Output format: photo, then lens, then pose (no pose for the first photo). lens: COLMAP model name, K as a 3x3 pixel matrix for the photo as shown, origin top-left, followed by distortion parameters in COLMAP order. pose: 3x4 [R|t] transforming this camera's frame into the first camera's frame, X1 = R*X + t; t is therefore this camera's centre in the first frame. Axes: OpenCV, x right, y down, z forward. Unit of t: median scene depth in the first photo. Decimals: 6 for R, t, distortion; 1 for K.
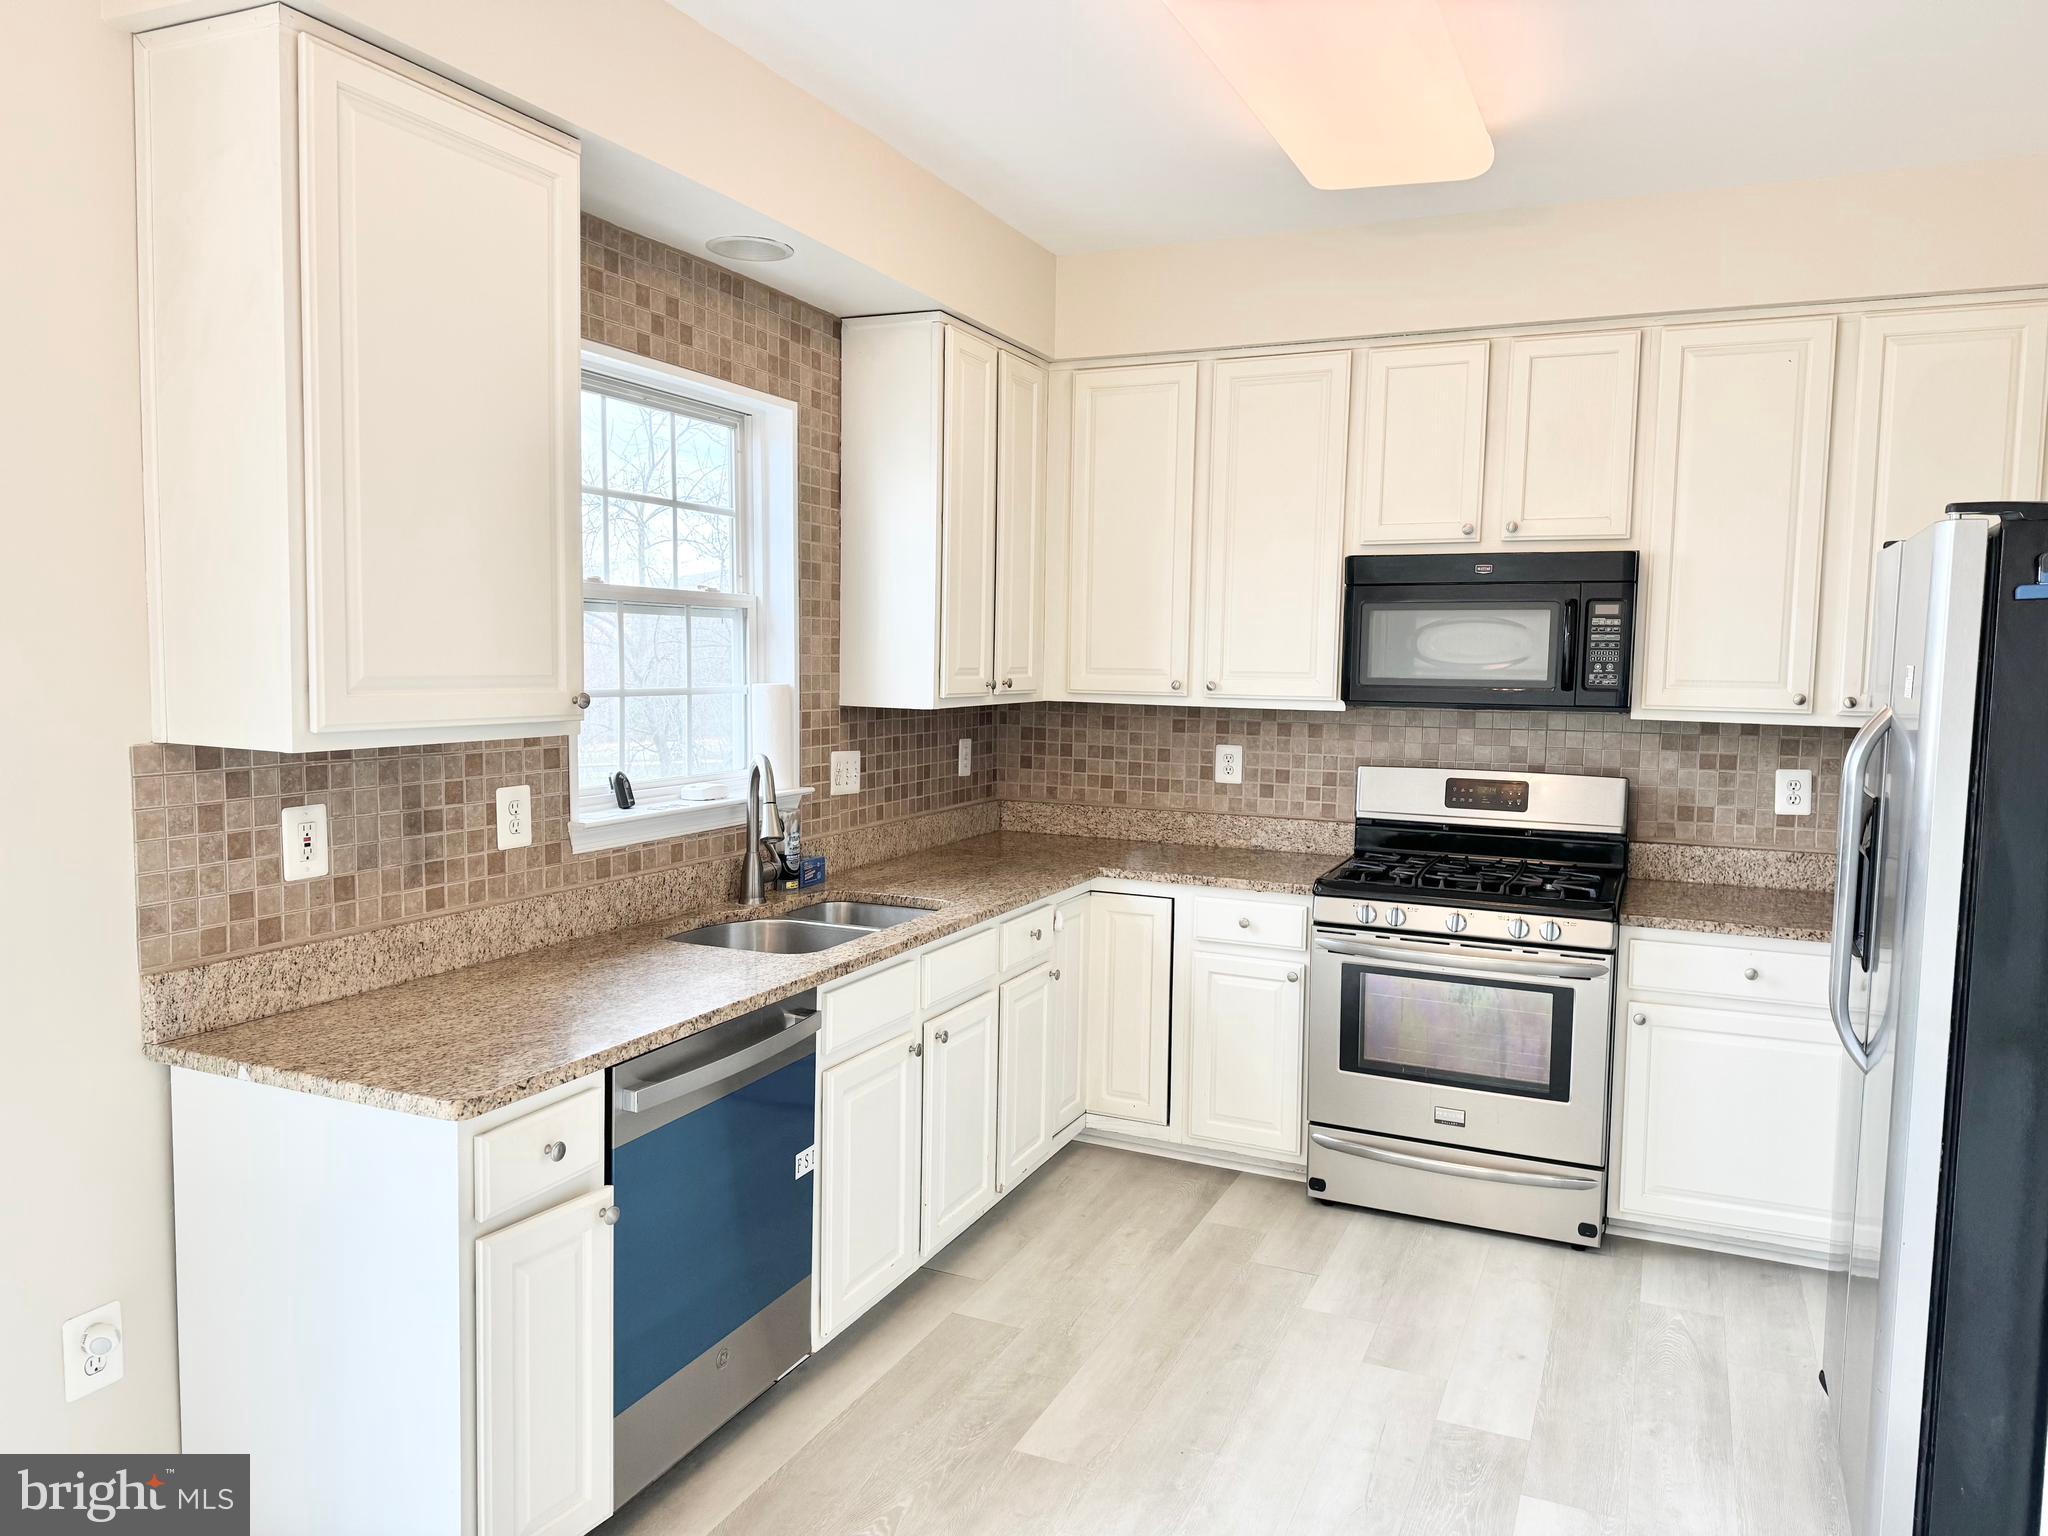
lens RADIAL K [[1426.9, 0, 1030.1], [0, 1426.9, 764.5], [0, 0, 1]] dist [0.024040, -0.014980]
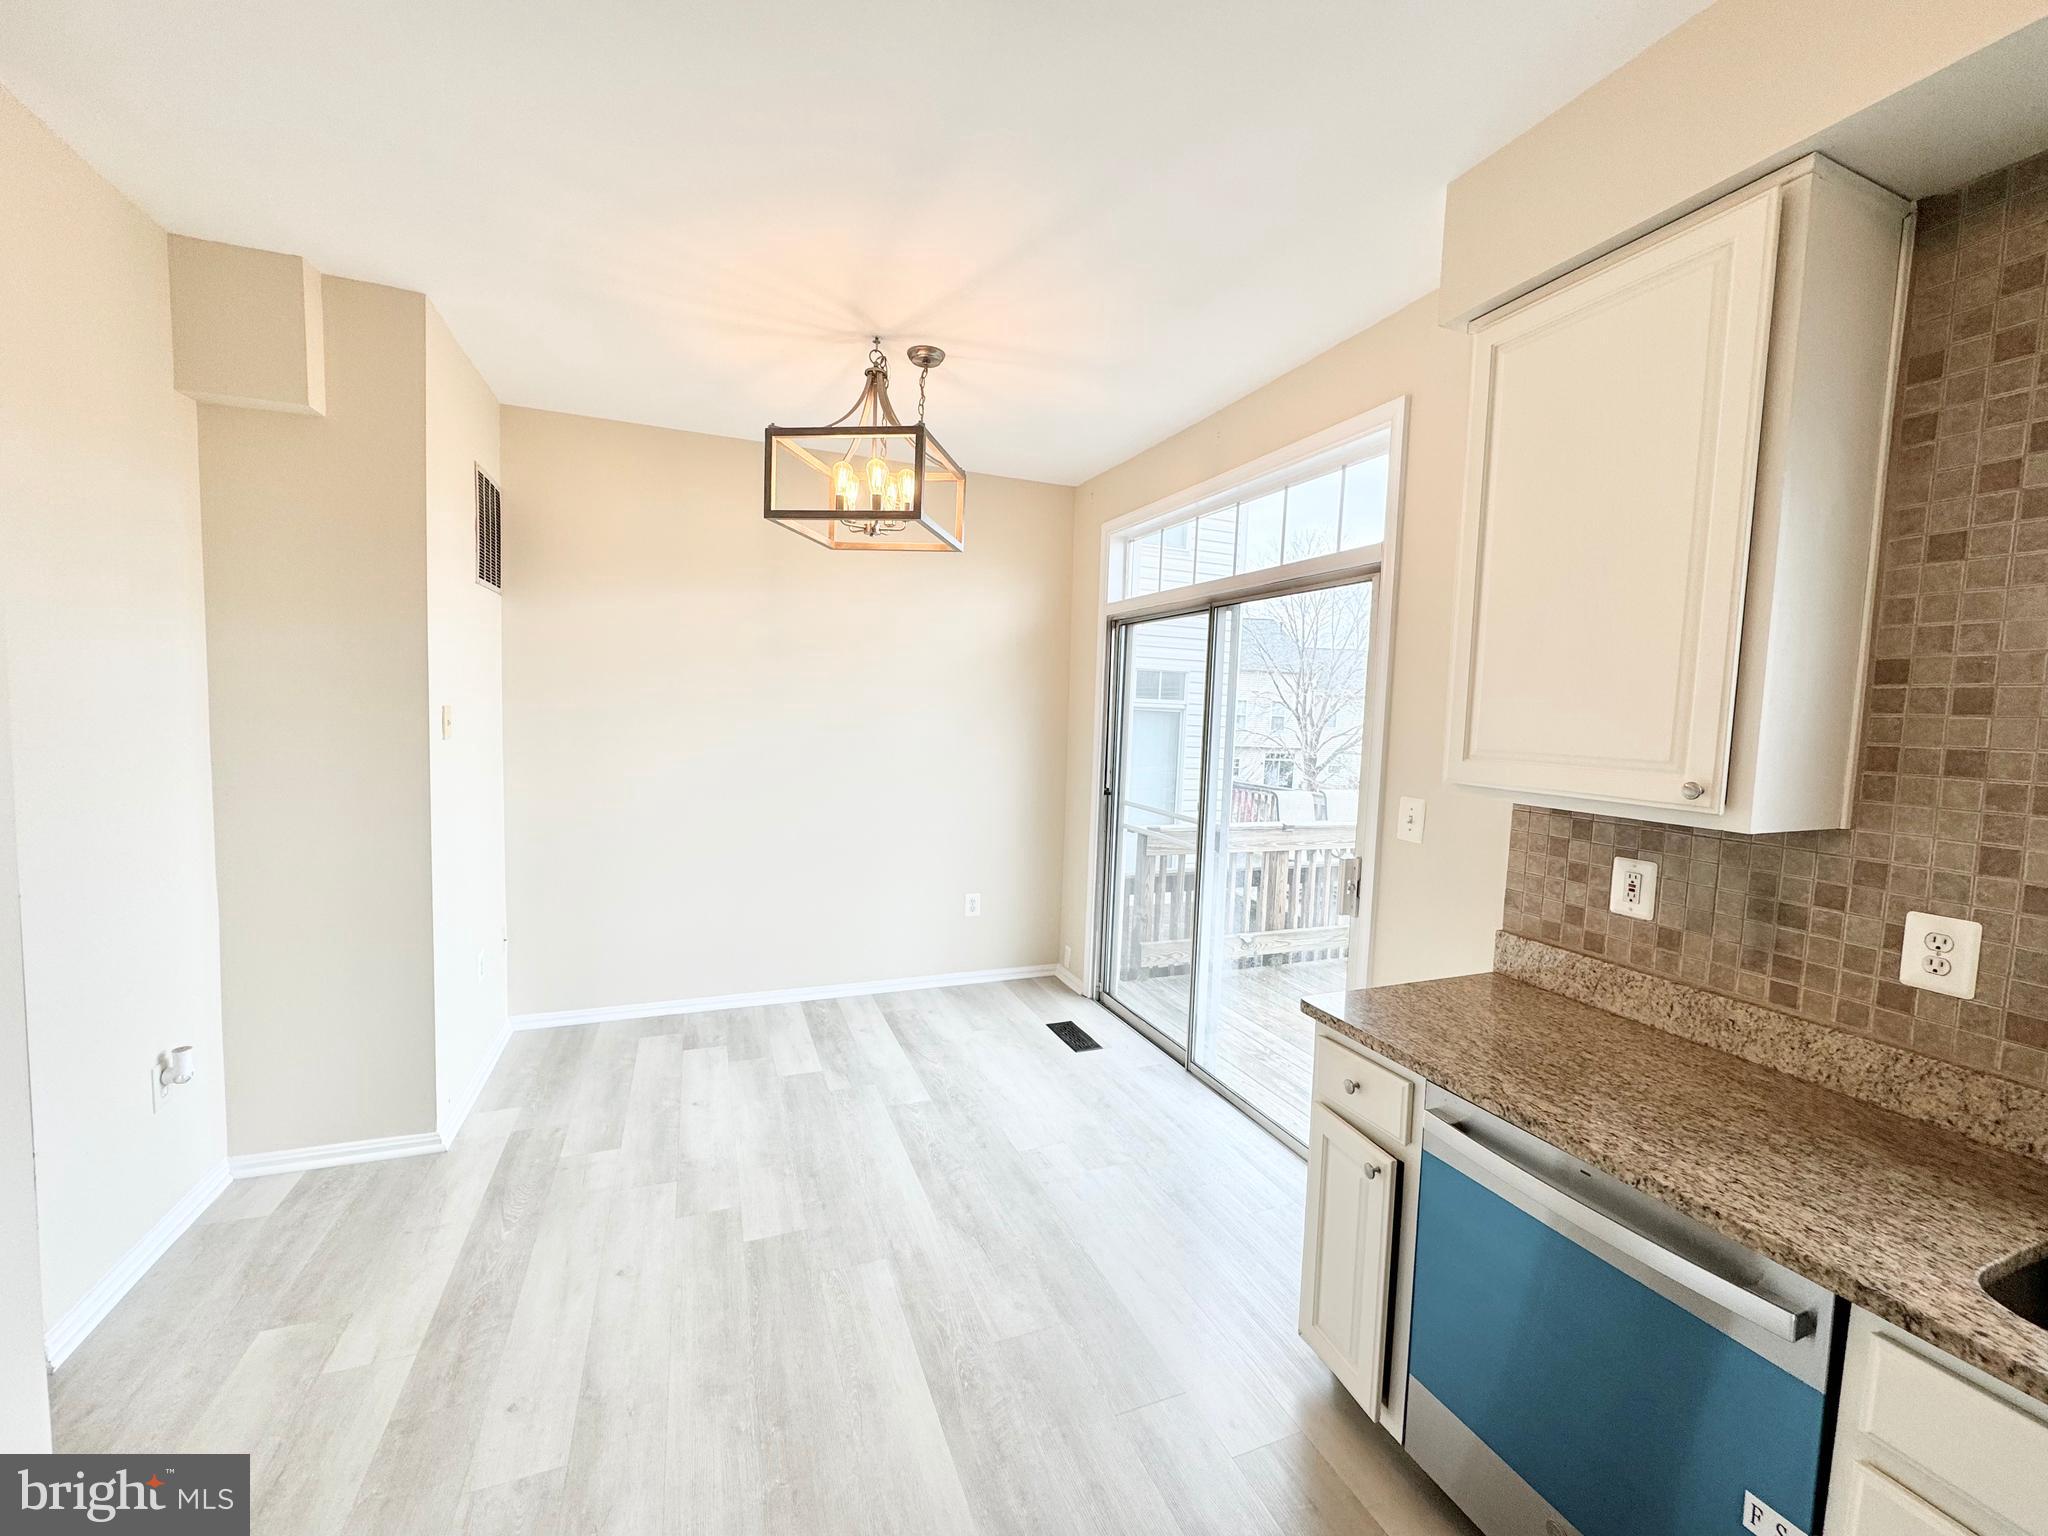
lens RADIAL K [[813.1, 0, 1021.3], [0, 813.1, 768.9], [0, 0, 1]] dist [-0.005410, -0.000322]
pose [[-0.693778, 0.023083, -0.719819, 0.260901], [-0.095101, 0.987797, 0.123338, -0.059142], [0.713882, 0.154025, -0.683117, 0.741352]]
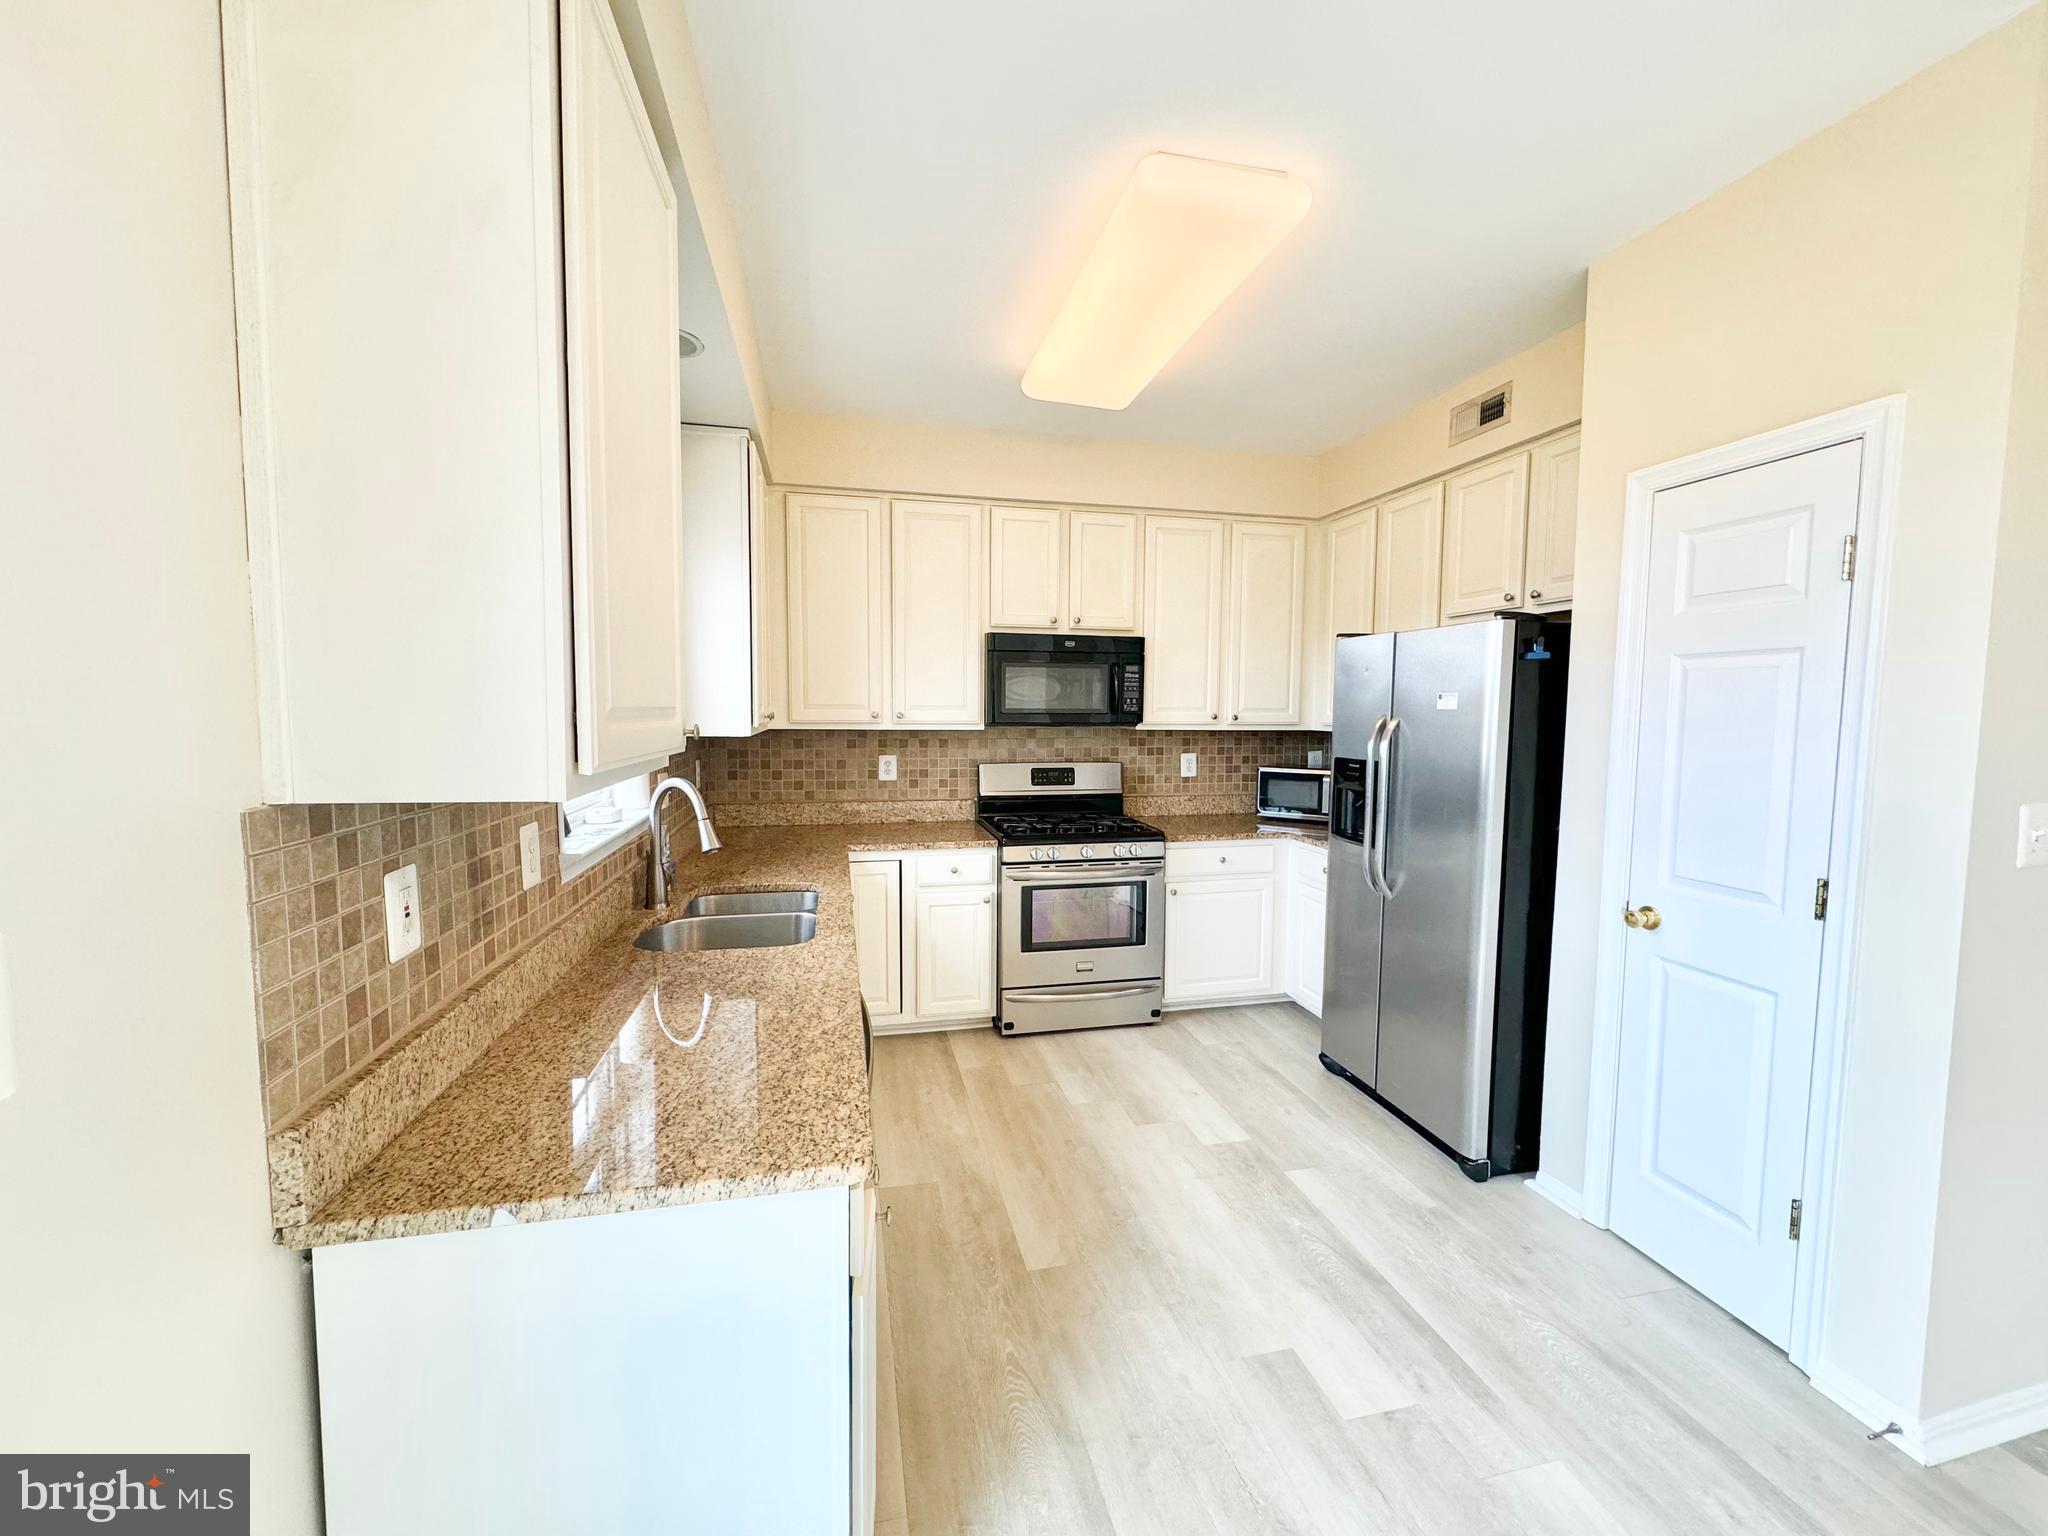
lens RADIAL K [[813.1, 0, 1027.0], [0, 813.1, 768.2], [0, 0, 1]] dist [-0.005410, -0.000322]
pose [[0.796609, -0.056049, 0.601890, -0.337769], [0.054366, 0.998300, 0.021009, -0.012767], [-0.602045, 0.015987, 0.798302, 0.280647]]
